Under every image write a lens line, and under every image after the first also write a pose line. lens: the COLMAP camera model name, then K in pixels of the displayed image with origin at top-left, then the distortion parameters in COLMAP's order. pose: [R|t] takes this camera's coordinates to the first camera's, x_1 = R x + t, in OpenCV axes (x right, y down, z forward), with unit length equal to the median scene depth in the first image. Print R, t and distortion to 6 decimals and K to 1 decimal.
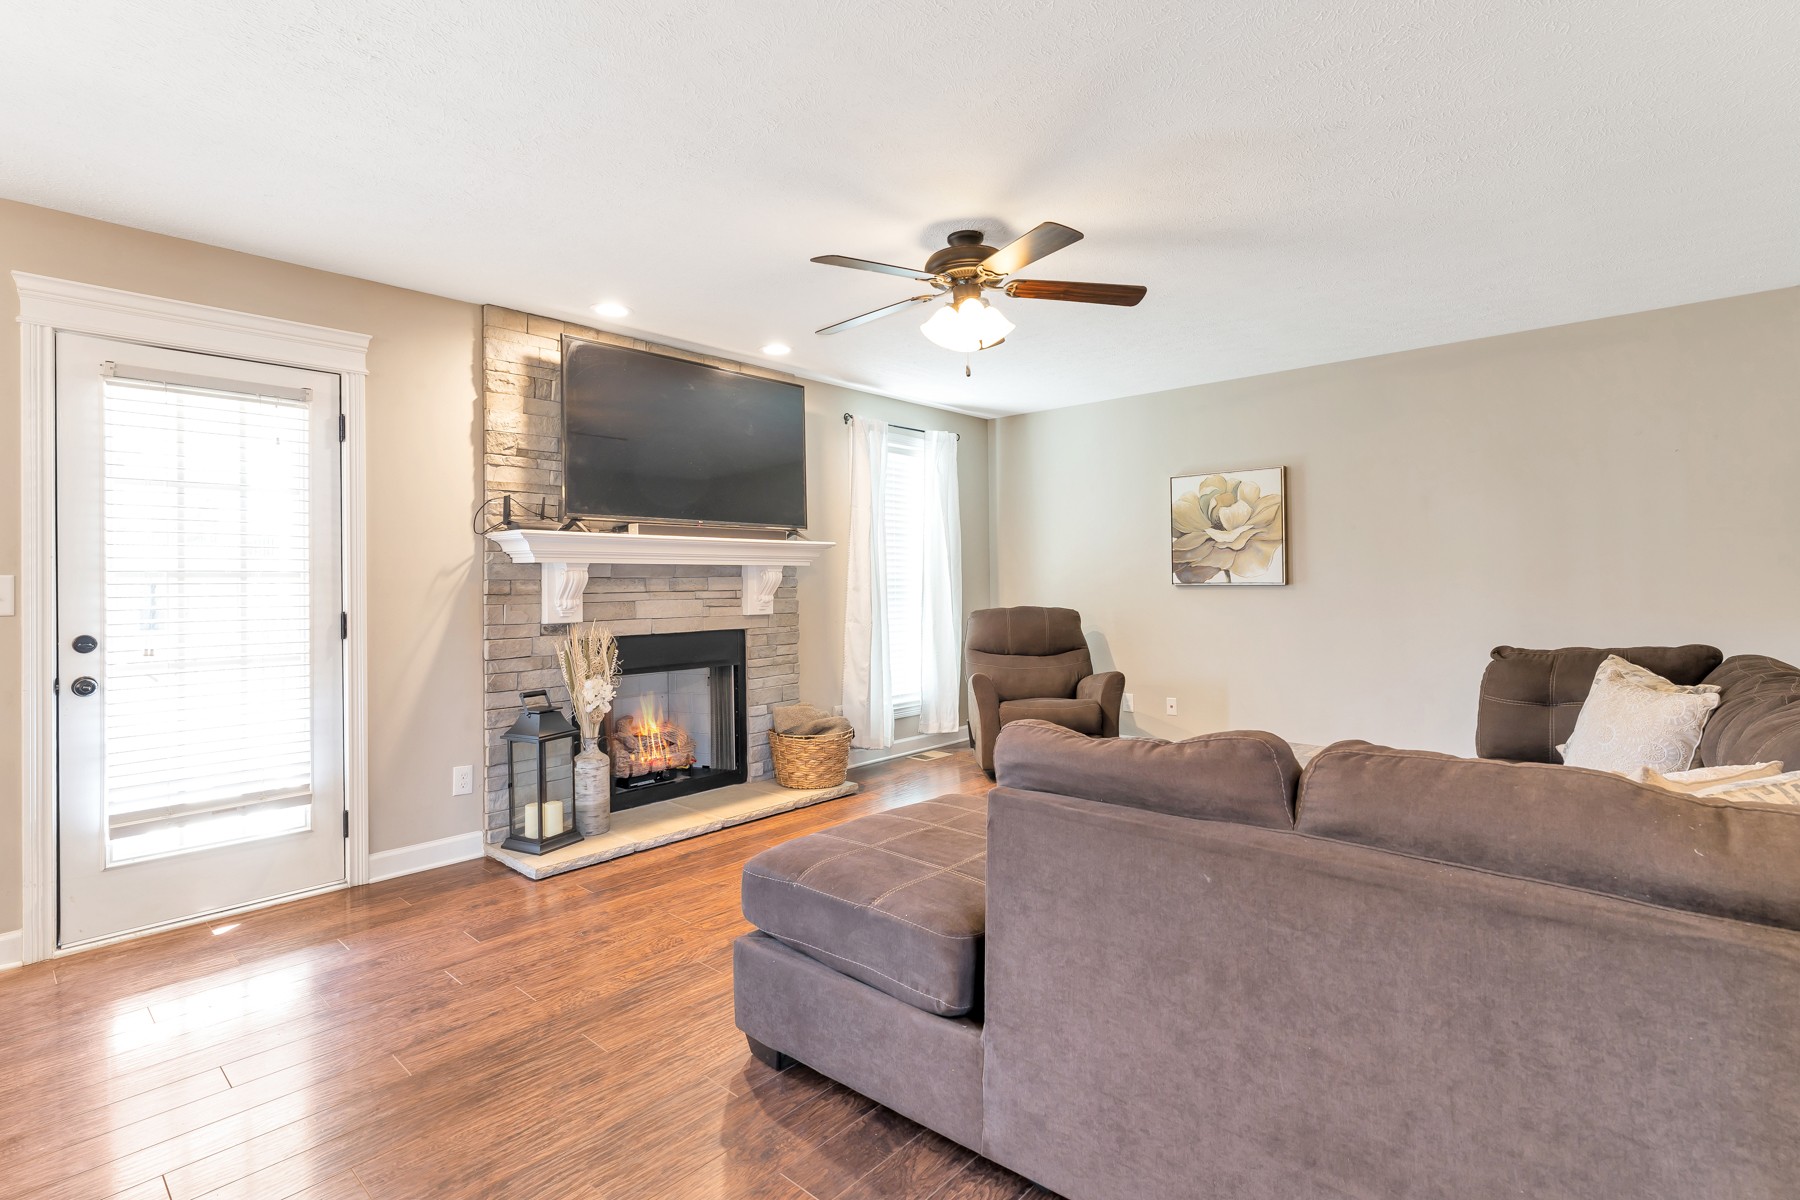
lens RADIAL K [[850.9, 0, 905.2], [0, 850.9, 582.7], [0, 0, 1]] dist [0.000128, 0.000159]
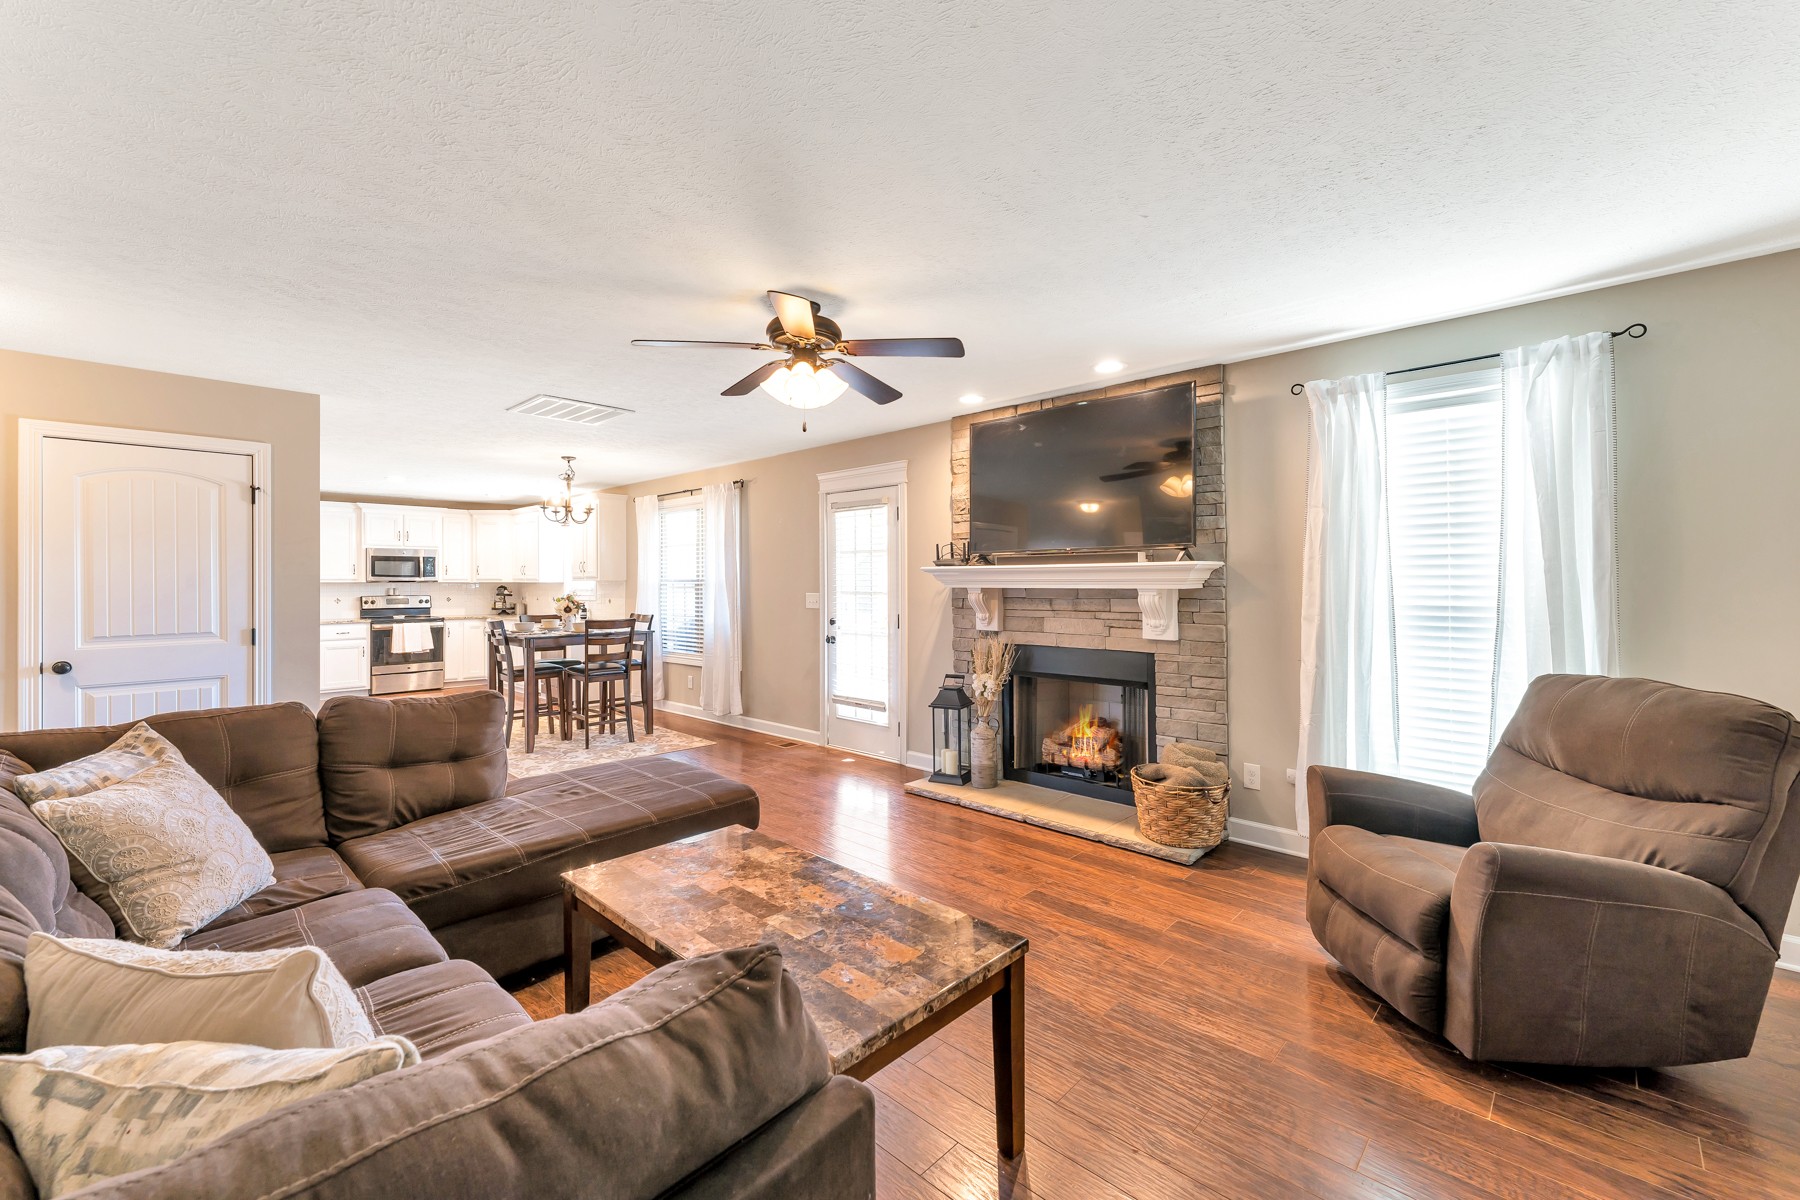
lens RADIAL K [[749.4, 0, 903.7], [0, 749.4, 582.8], [0, 0, 1]] dist [0.001274, 0.000059]
pose [[-0.036741, 0.011877, -0.999254, 0.775607], [0.004693, 0.999920, 0.011713, -0.042431], [0.999314, -0.004259, -0.036793, 0.862427]]
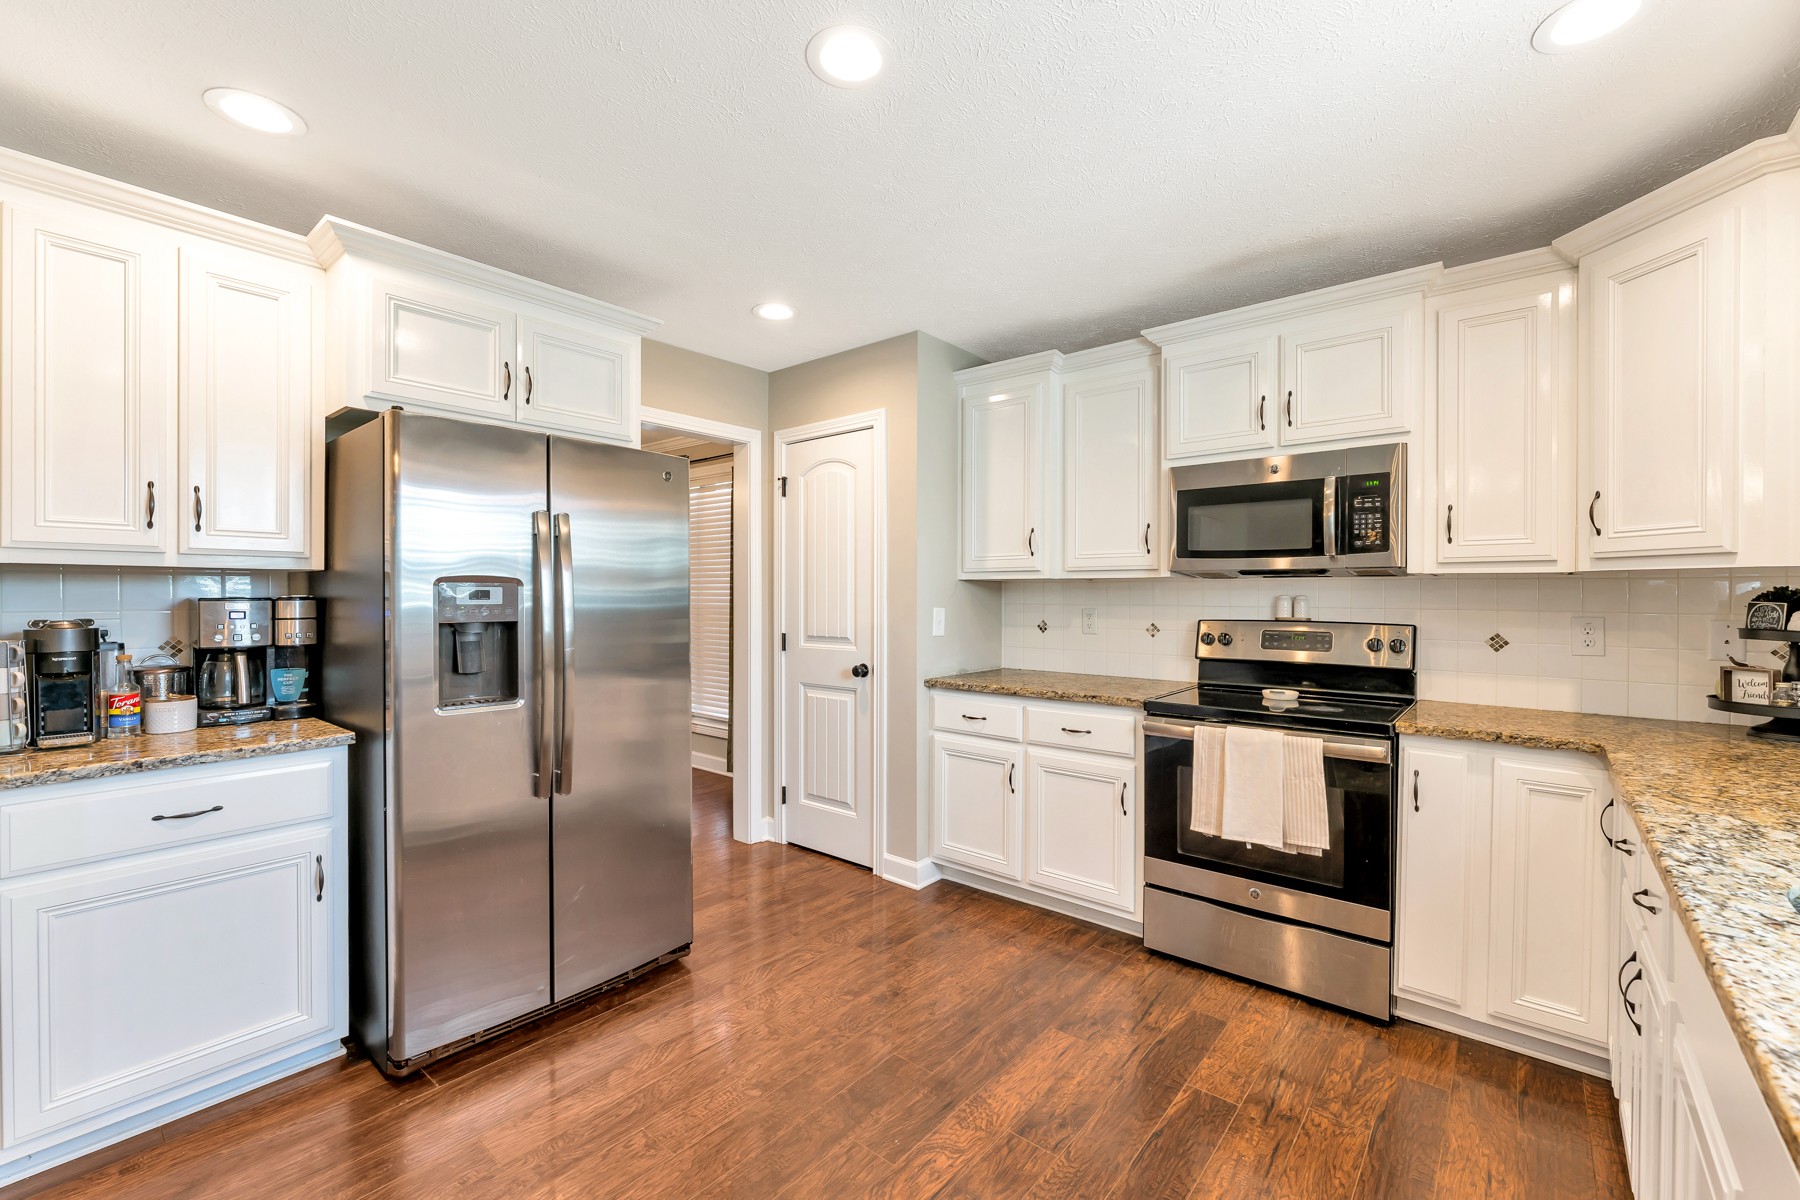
lens RADIAL K [[748.5, 0, 890.9], [0, 748.5, 599.1], [0, 0, 1]] dist [-0.000587, -0.000105]
pose [[-0.999324, 0.011576, -0.034905, -1.083263], [0.011415, 0.999923, 0.004795, -0.011519], [0.034958, 0.004393, -0.999379, -0.107339]]
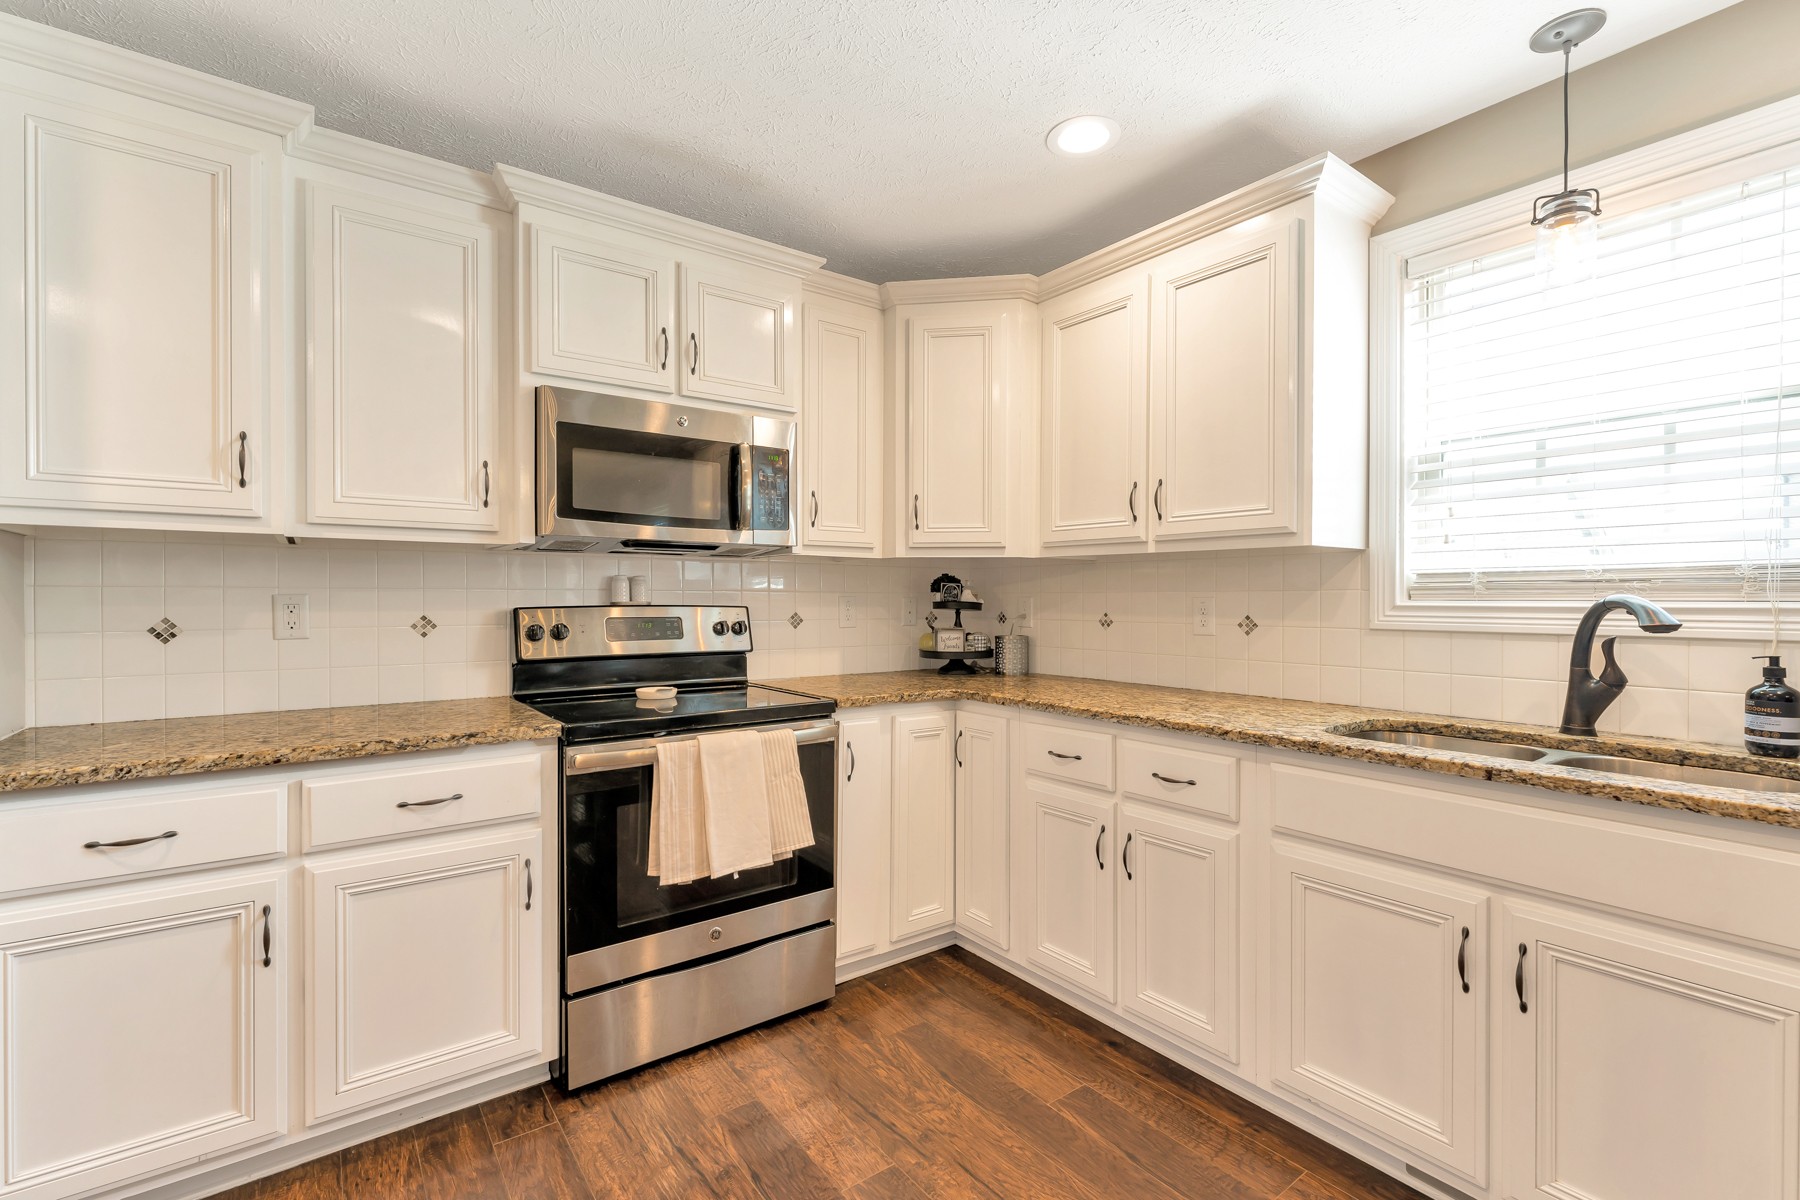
lens RADIAL K [[787.7, 0, 912.9], [0, 787.7, 601.6], [0, 0, 1]] dist [-0.000702, -0.000180]
pose [[-0.190771, 0.019083, -0.981449, -0.916218], [0.003277, 0.999818, 0.018803, 0.002517], [0.981629, 0.000371, -0.190799, -0.462106]]
